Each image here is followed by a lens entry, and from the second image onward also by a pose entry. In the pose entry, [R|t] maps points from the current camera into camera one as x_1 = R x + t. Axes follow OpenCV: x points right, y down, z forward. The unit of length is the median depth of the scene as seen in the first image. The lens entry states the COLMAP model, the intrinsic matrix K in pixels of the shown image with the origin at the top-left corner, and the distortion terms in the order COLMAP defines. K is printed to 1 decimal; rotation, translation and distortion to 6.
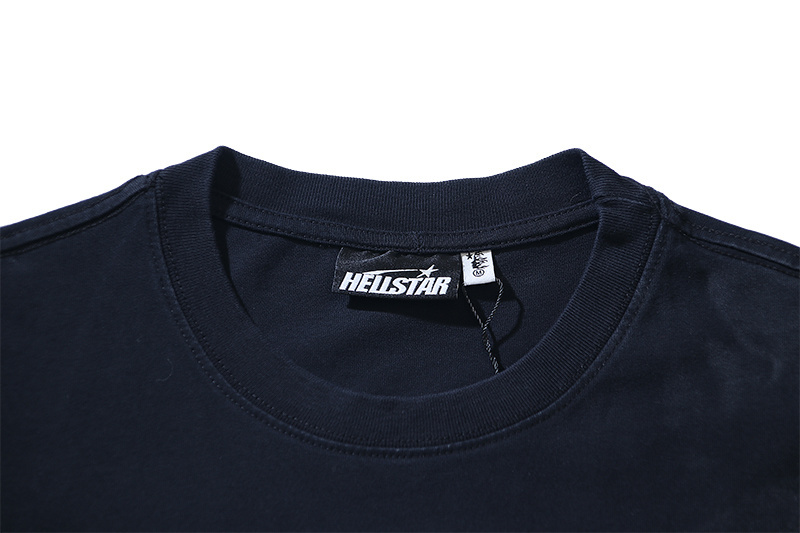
lens RADIAL K [[3559.6, 0, 400.2], [0, 3559.6, 265.0], [0, 0, 1]] dist [2.544526, 0.000000]
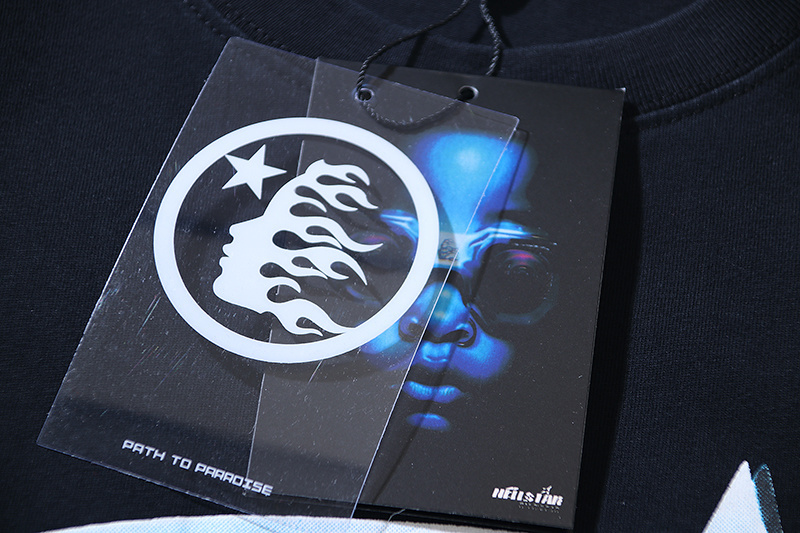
lens RADIAL K [[3730.5, 0, 400.1], [0, 3730.5, 266.8], [0, 0, 1]] dist [-1.525869, 0.000000]
pose [[0.998952, 0.044530, -0.010560, -0.008722], [-0.043559, 0.995918, 0.079060, 0.025970], [0.014037, -0.078517, 0.996814, 0.388968]]
